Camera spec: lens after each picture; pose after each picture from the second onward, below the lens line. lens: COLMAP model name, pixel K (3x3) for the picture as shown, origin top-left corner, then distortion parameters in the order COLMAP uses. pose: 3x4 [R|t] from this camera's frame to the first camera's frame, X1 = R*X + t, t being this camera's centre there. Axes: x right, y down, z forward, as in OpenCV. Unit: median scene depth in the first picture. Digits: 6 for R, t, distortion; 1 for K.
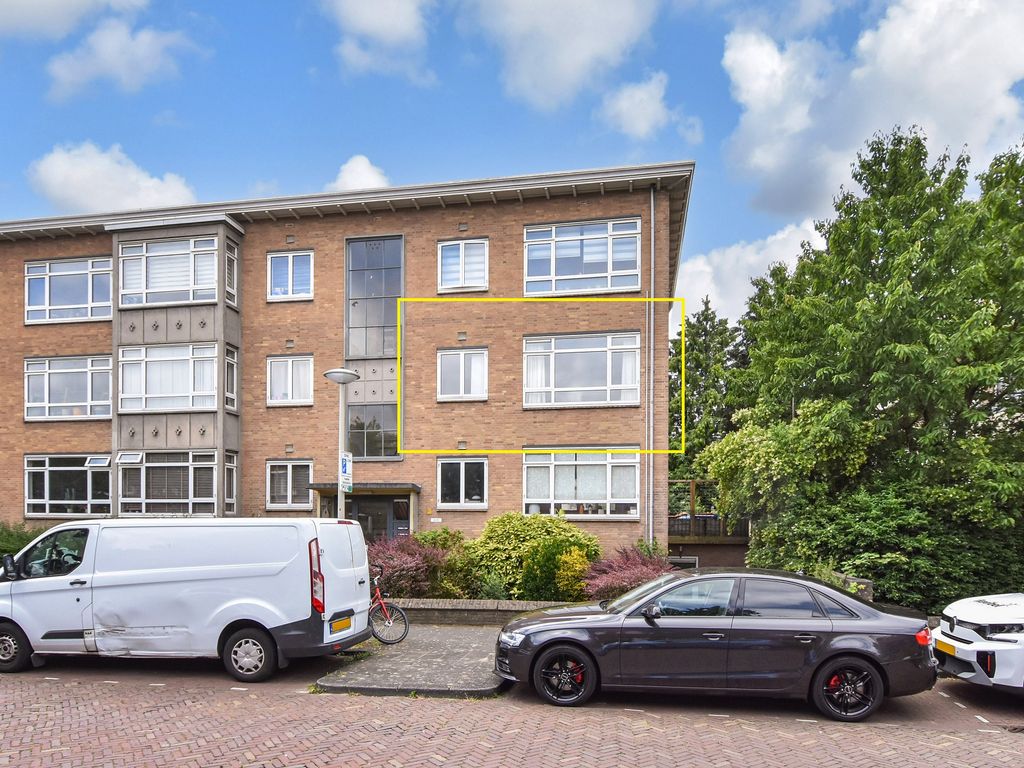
lens RADIAL K [[605.0, 0, 502.3], [0, 605.0, 363.7], [0, 0, 1]] dist [0.021824, -0.022176]
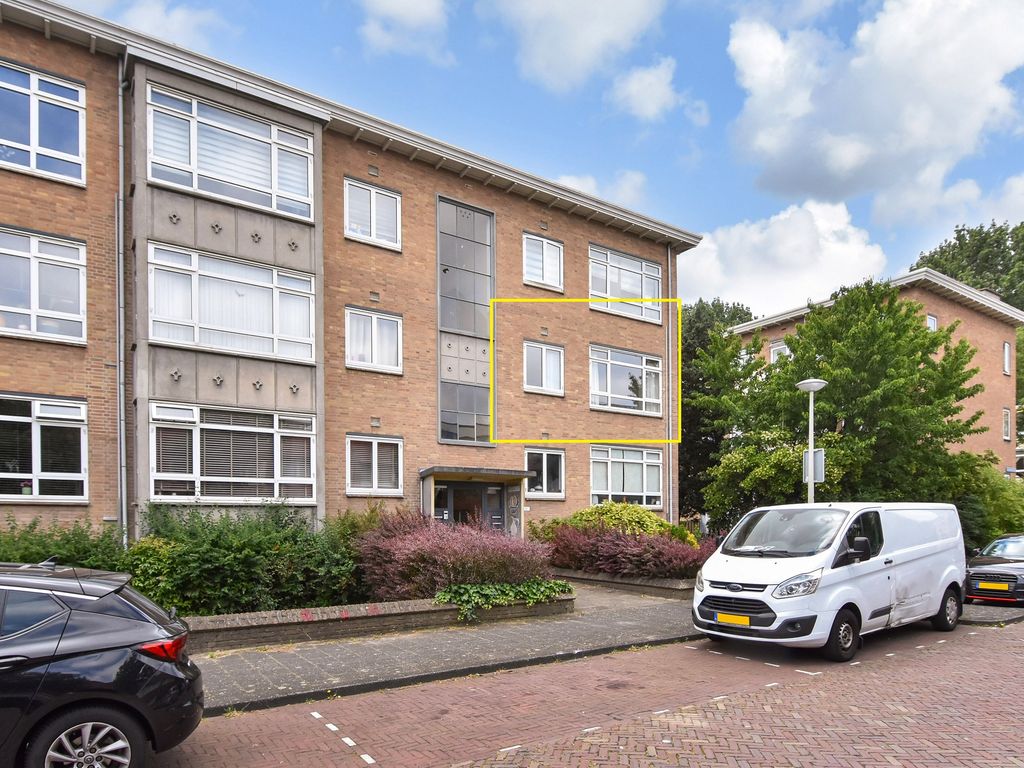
lens RADIAL K [[605.0, 0, 502.3], [0, 605.0, 363.7], [0, 0, 1]] dist [0.021824, -0.022176]
pose [[0.742512, 0.161392, 0.650099, -0.785386], [-0.168791, 0.984302, -0.051576, 0.074485], [-0.648218, -0.071435, 0.758097, 0.261179]]
